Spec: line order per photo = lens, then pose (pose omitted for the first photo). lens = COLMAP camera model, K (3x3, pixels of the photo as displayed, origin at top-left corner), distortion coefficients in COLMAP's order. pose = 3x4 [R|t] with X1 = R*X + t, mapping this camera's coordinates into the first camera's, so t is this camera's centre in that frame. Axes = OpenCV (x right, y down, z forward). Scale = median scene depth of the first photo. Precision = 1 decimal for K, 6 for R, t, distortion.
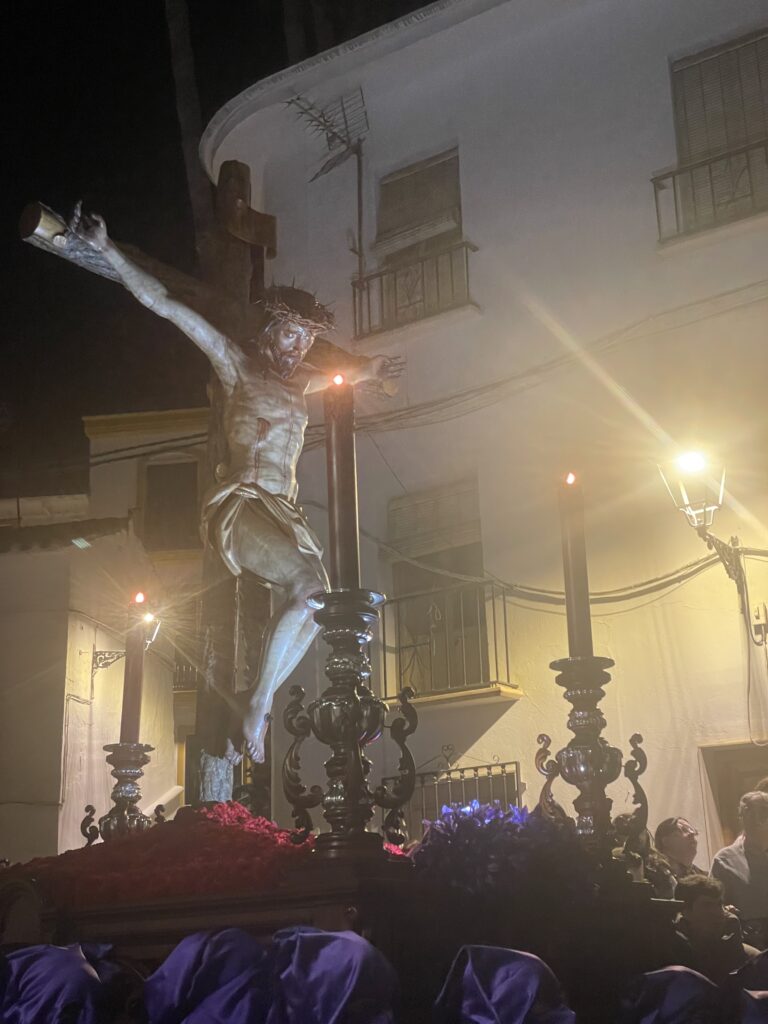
lens RADIAL K [[1542.6, 0, 377.5], [0, 1542.6, 498.0], [0, 0, 1]] dist [0.168361, -0.154914]
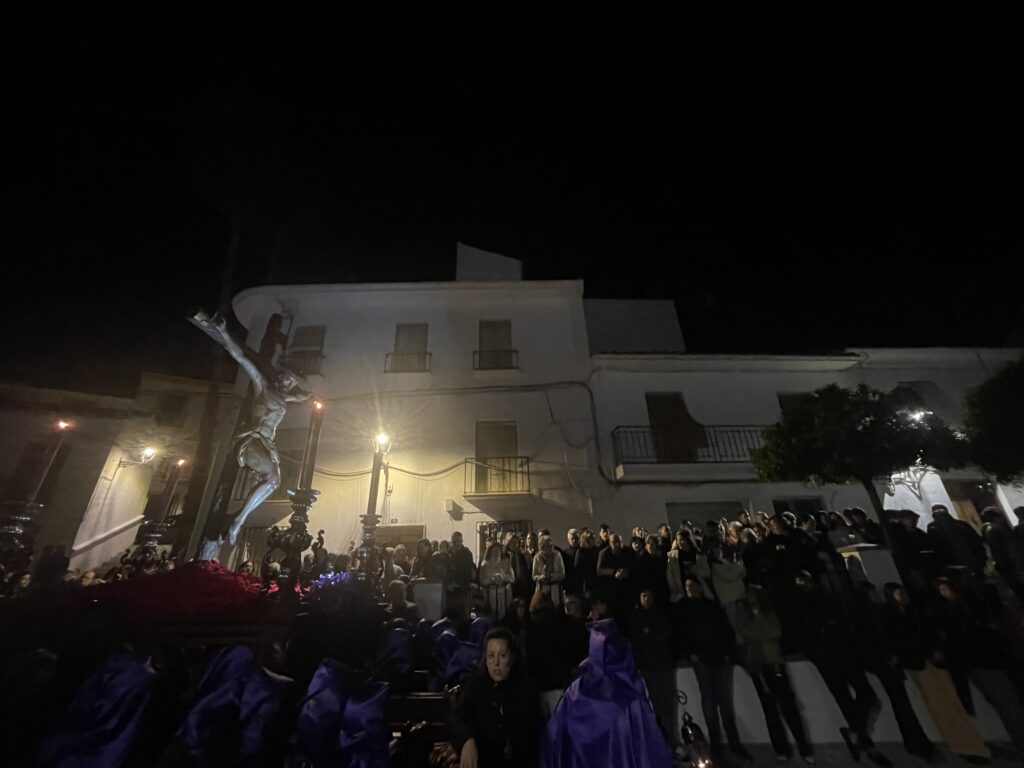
lens RADIAL K [[408.5, 0, 473.0], [0, 408.5, 377.8], [0, 0, 1]] dist [0.018996, 0.000161]
pose [[0.841110, 0.243755, 0.482822, -0.133272], [-0.175684, 0.967411, -0.182348, -0.035123], [-0.511535, 0.068551, 0.856523, 0.213639]]
